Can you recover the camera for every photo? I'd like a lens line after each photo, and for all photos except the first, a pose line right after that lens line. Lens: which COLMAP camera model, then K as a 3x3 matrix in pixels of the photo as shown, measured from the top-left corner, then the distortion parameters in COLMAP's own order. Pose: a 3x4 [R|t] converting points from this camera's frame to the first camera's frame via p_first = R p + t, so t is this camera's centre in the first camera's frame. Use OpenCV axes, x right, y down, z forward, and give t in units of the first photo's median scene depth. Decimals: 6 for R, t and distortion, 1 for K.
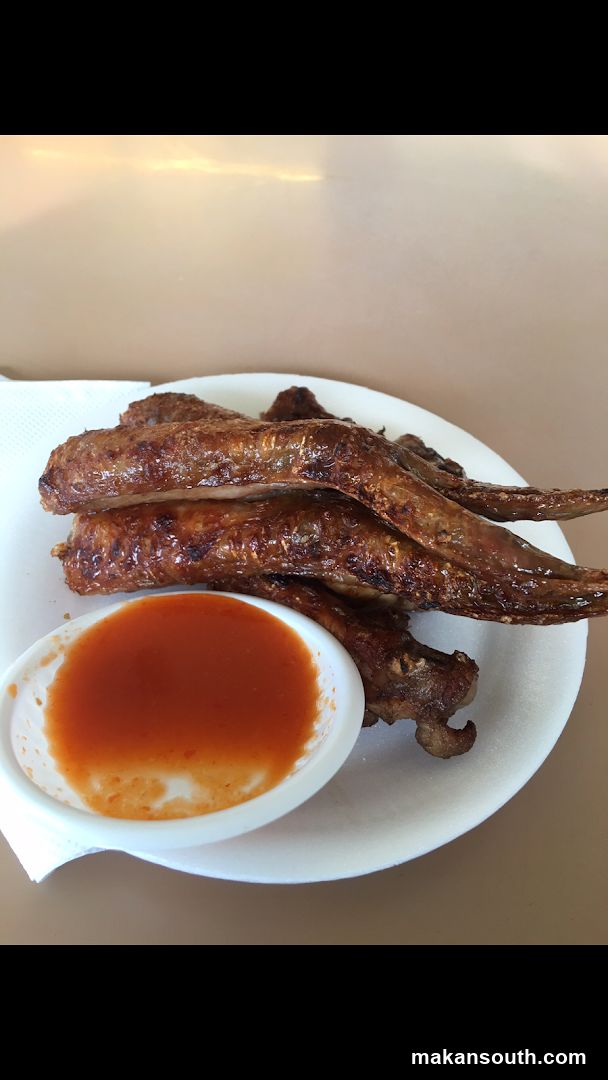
lens RADIAL K [[688.0, 0, 304.0], [0, 688.0, 540.0], [0, 0, 1]] dist [0.028115, -0.001317]
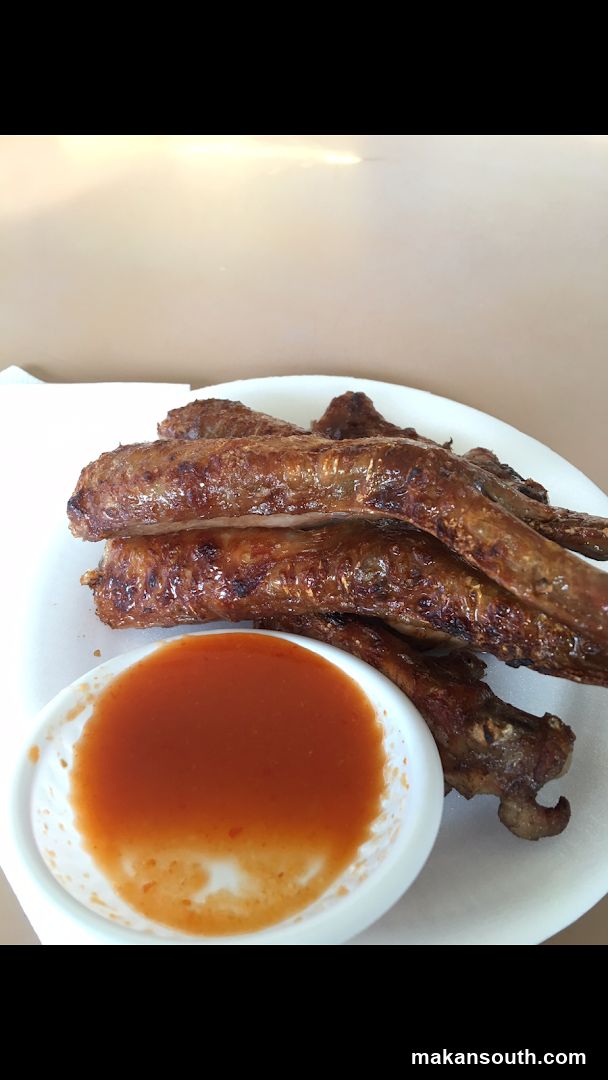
lens RADIAL K [[688.0, 0, 304.0], [0, 688.0, 540.0], [0, 0, 1]] dist [0.028115, -0.001317]
pose [[0.998978, 0.015837, -0.042339, -0.045083], [-0.015064, 0.999715, 0.018511, -0.062865], [0.042620, -0.017854, 0.998932, 0.135348]]
